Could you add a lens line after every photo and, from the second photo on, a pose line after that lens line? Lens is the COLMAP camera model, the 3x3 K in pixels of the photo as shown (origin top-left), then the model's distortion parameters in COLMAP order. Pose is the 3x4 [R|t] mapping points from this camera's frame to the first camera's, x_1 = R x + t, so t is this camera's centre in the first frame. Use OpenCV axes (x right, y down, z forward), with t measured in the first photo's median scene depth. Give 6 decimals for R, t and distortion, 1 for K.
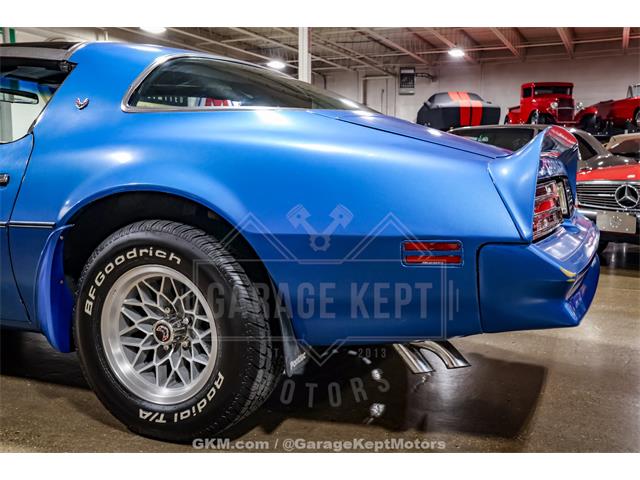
lens RADIAL K [[662.8, 0, 320.0], [0, 662.8, 240.0], [0, 0, 1]] dist [-0.023229, 0.031568]
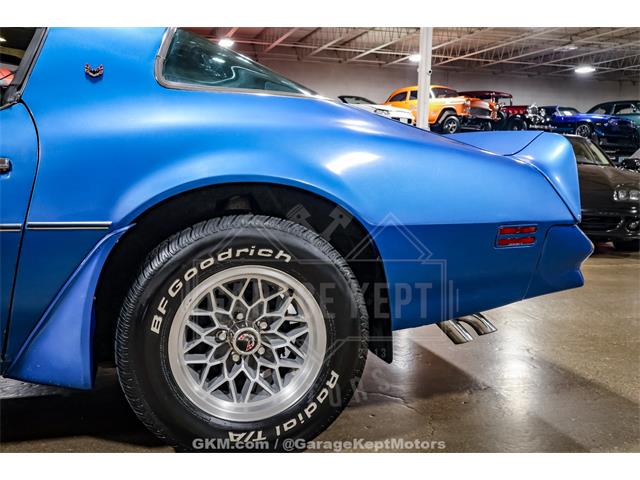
lens RADIAL K [[697.2, 0, 302.7], [0, 697.2, 249.5], [0, 0, 1]] dist [-0.032438, 0.158748]
pose [[0.785124, -0.056235, 0.616780, -0.737957], [0.042888, 0.998415, 0.036438, -0.014360], [-0.617851, -0.002156, 0.786292, 0.212150]]
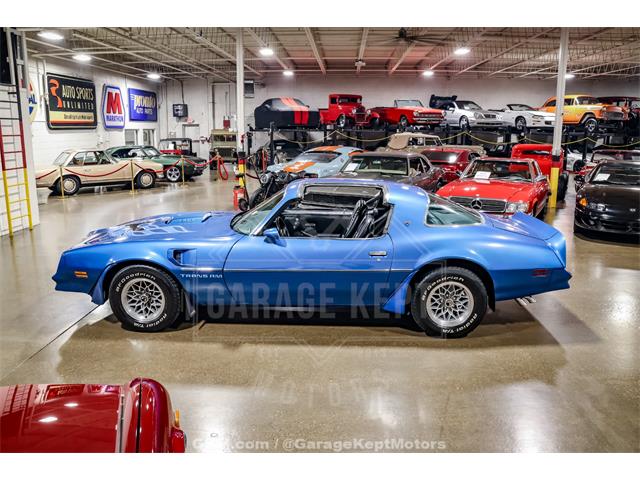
lens RADIAL K [[525.7, 0, 320.0], [0, 525.7, 240.0], [0, 0, 1]] dist [-0.167432, 0.126153]
pose [[0.933084, -0.073330, 0.352103, -1.549926], [0.038925, 0.993833, 0.103826, -0.398746], [-0.357545, -0.083173, 0.930185, -0.917727]]
